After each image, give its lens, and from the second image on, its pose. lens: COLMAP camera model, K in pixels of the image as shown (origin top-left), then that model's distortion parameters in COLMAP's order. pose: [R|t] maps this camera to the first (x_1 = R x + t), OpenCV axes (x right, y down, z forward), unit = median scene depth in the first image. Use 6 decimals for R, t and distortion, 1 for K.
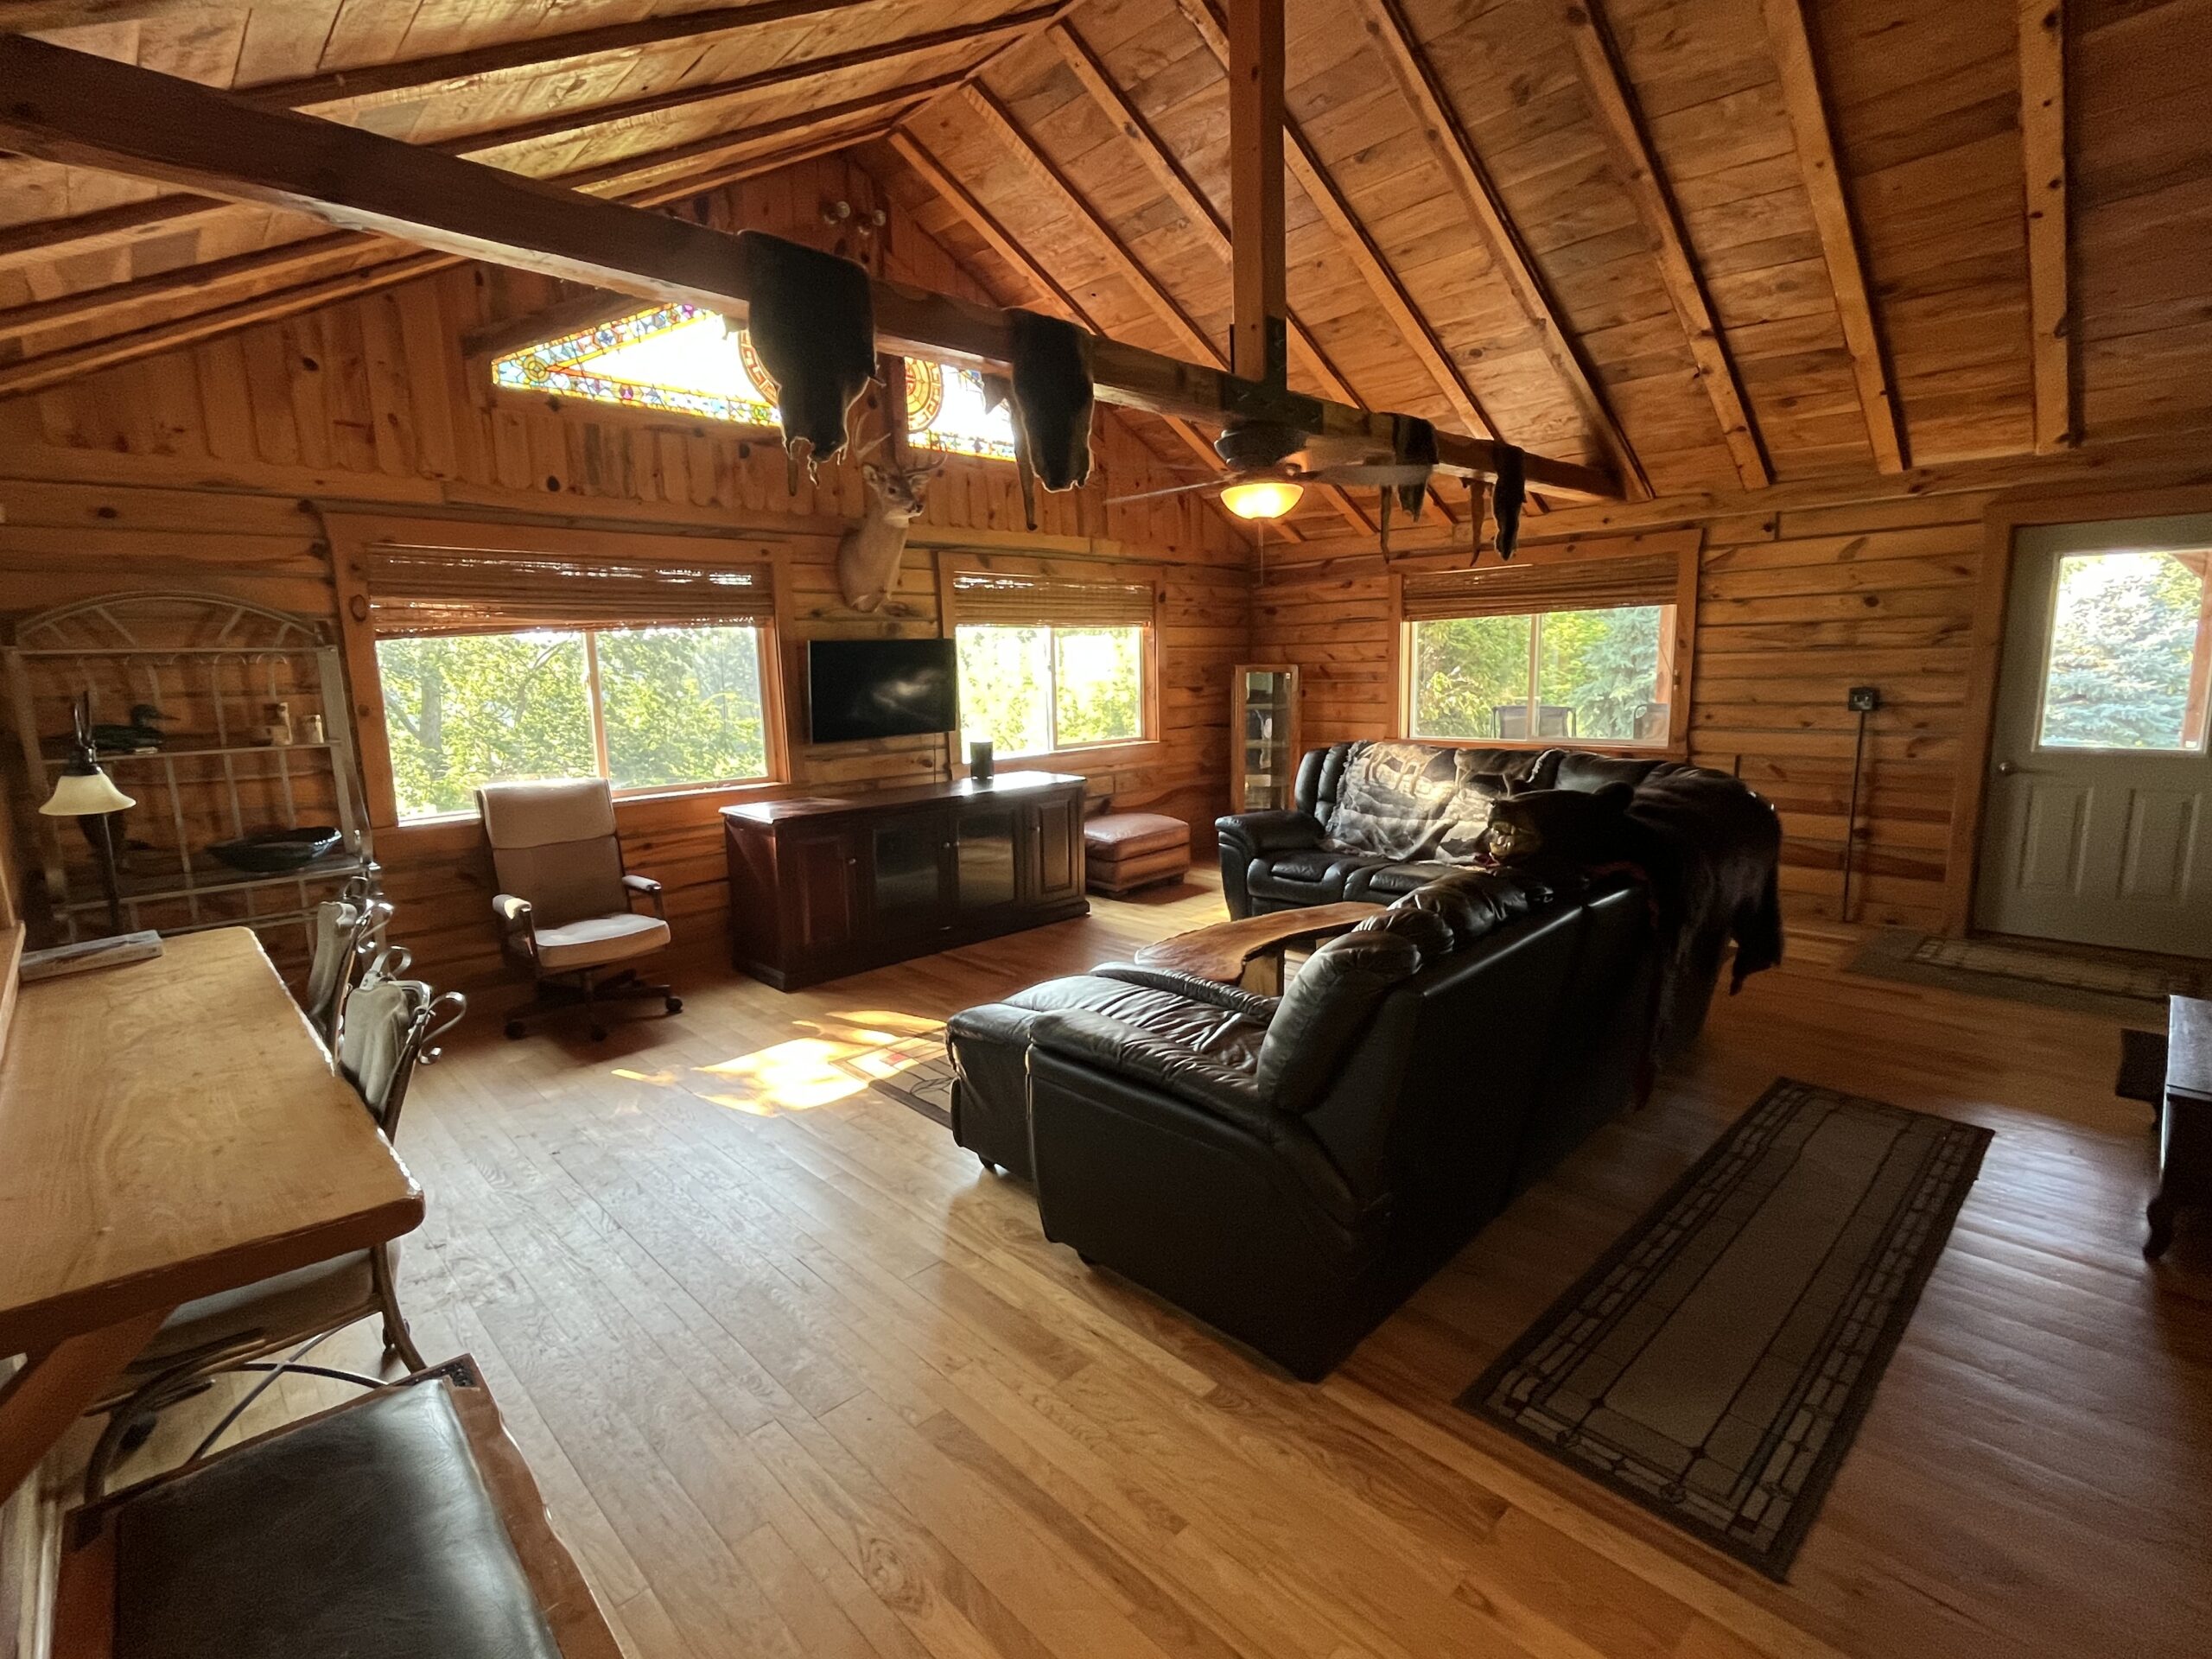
lens RADIAL K [[1028.8, 0, 1102.9], [0, 1028.8, 828.8], [0, 0, 1]] dist [-0.004154, -0.000619]
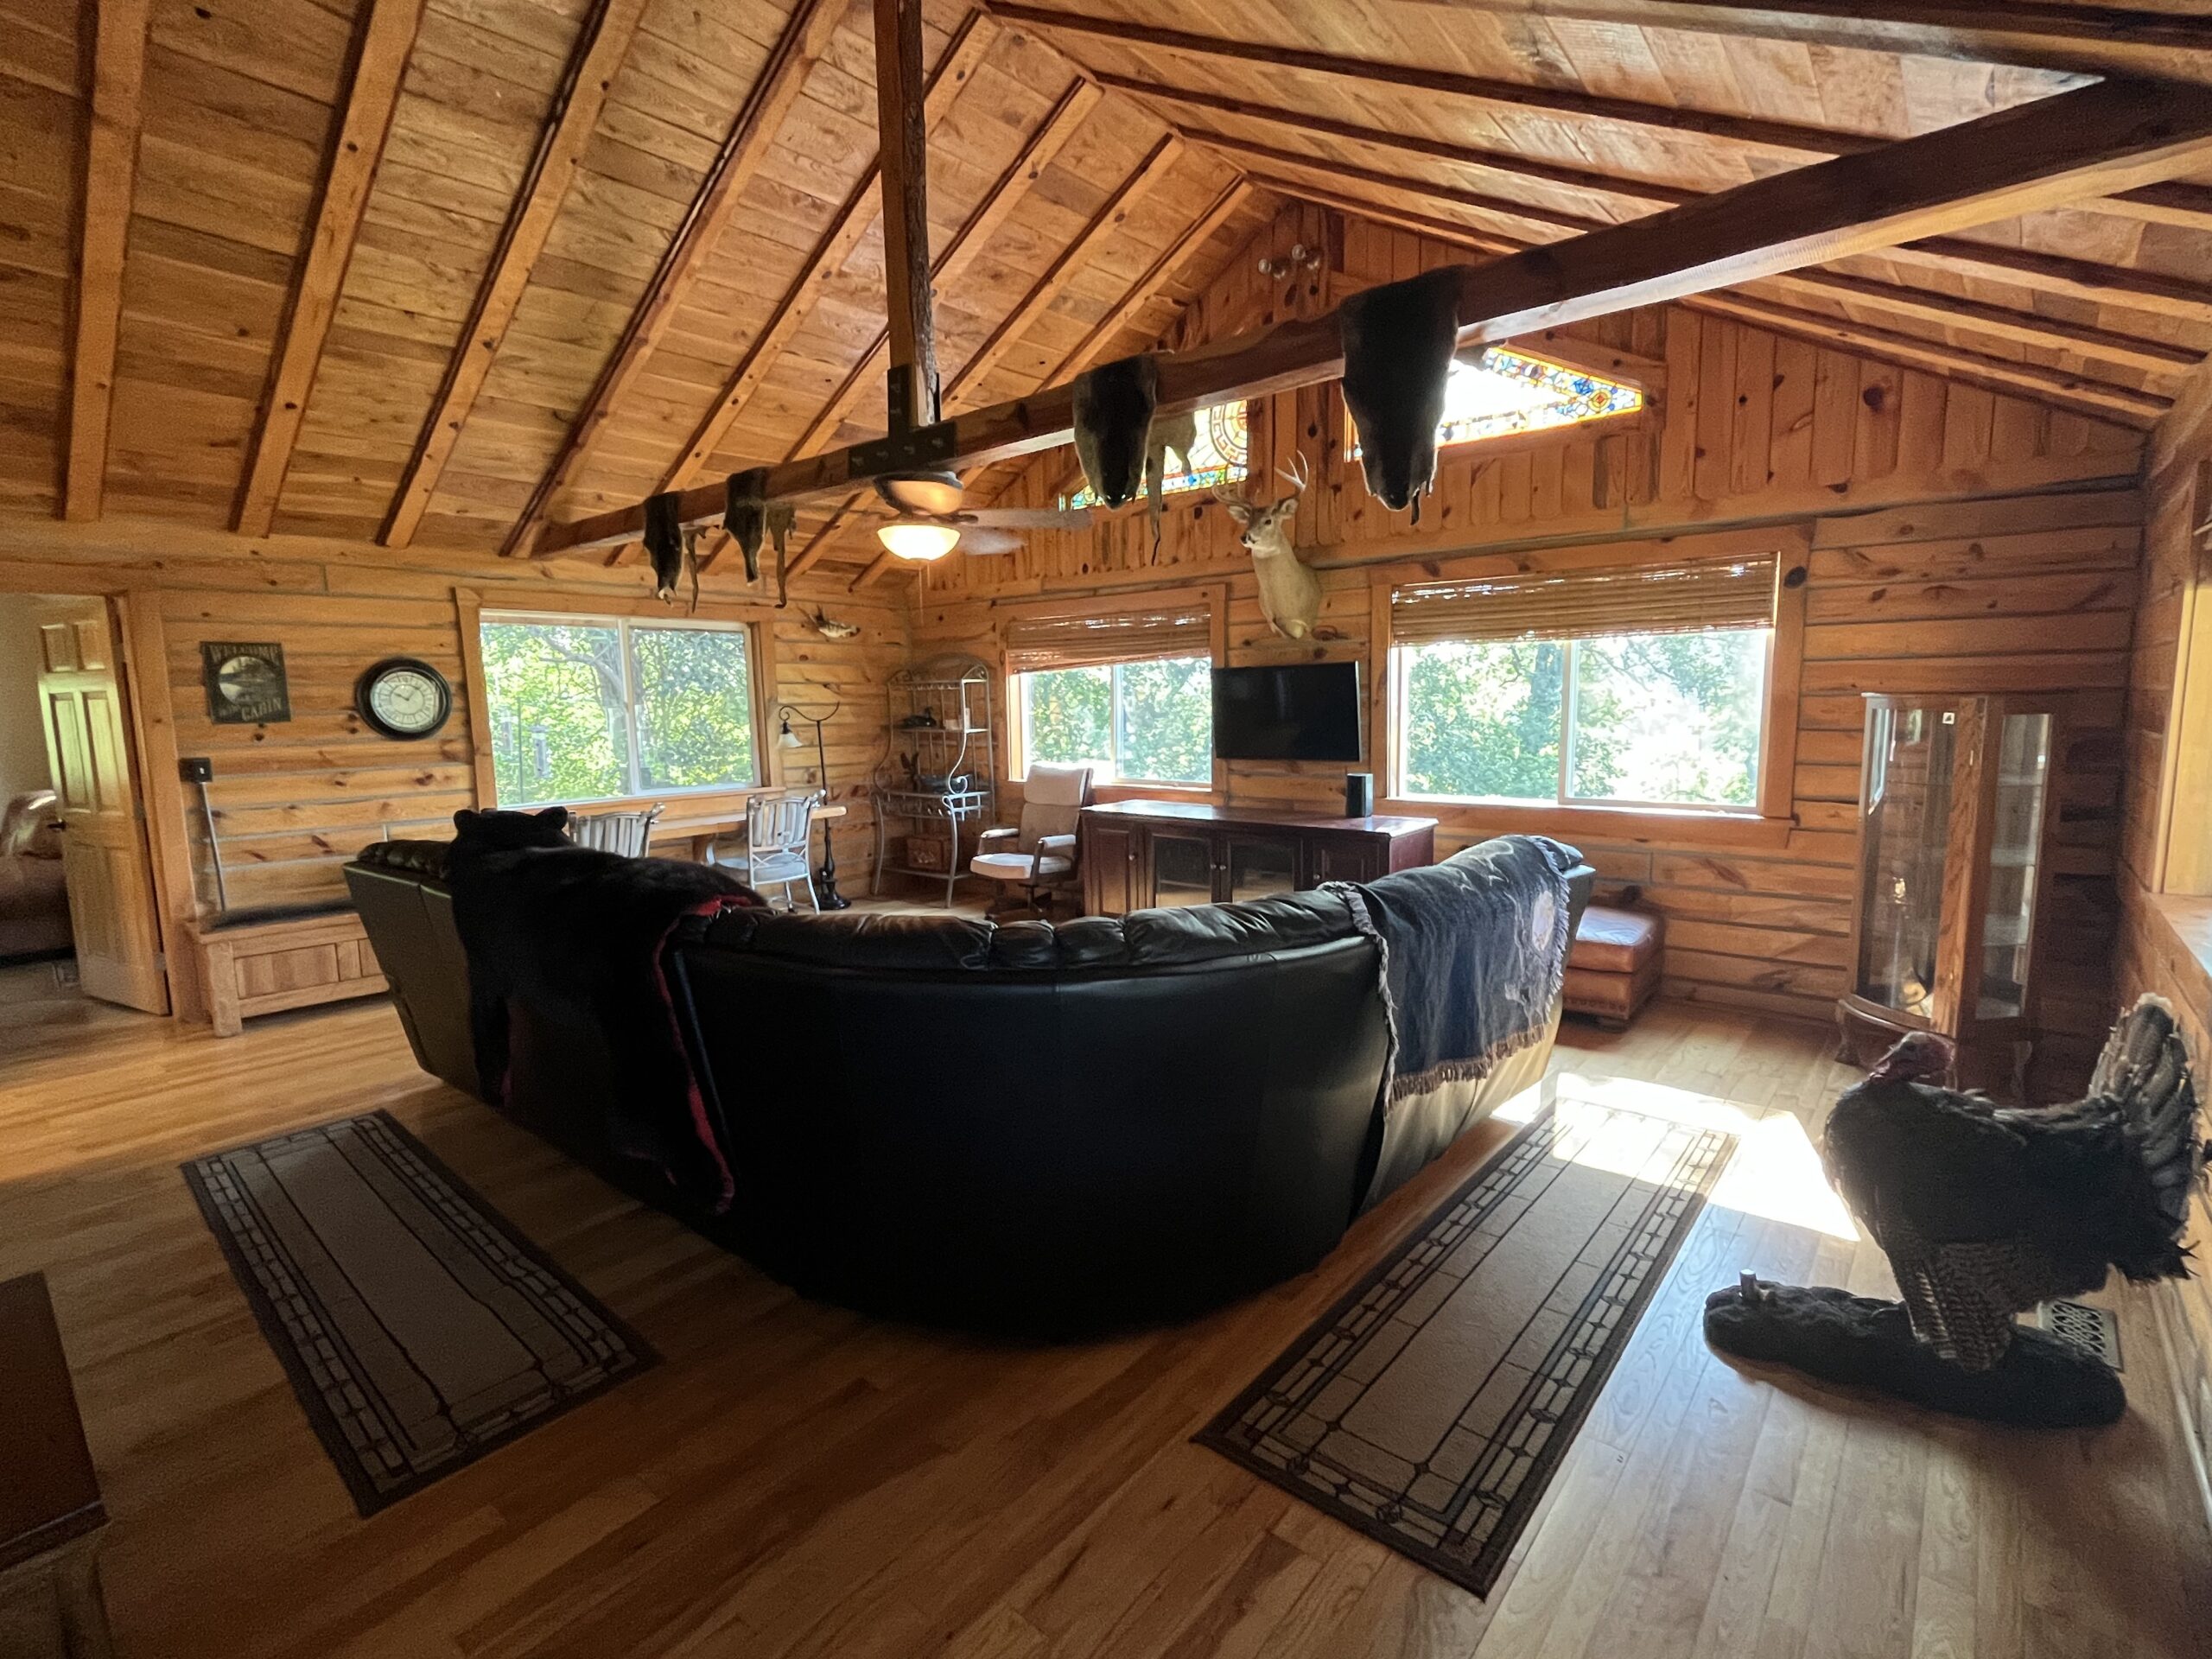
lens RADIAL K [[1028.8, 0, 1112.8], [0, 1028.8, 837.5], [0, 0, 1]] dist [-0.004154, -0.000619]
pose [[0.099224, 0.155522, -0.982836, 0.942579], [-0.147404, 0.979111, 0.140051, -0.157093], [0.984087, 0.130977, 0.120076, 0.856330]]
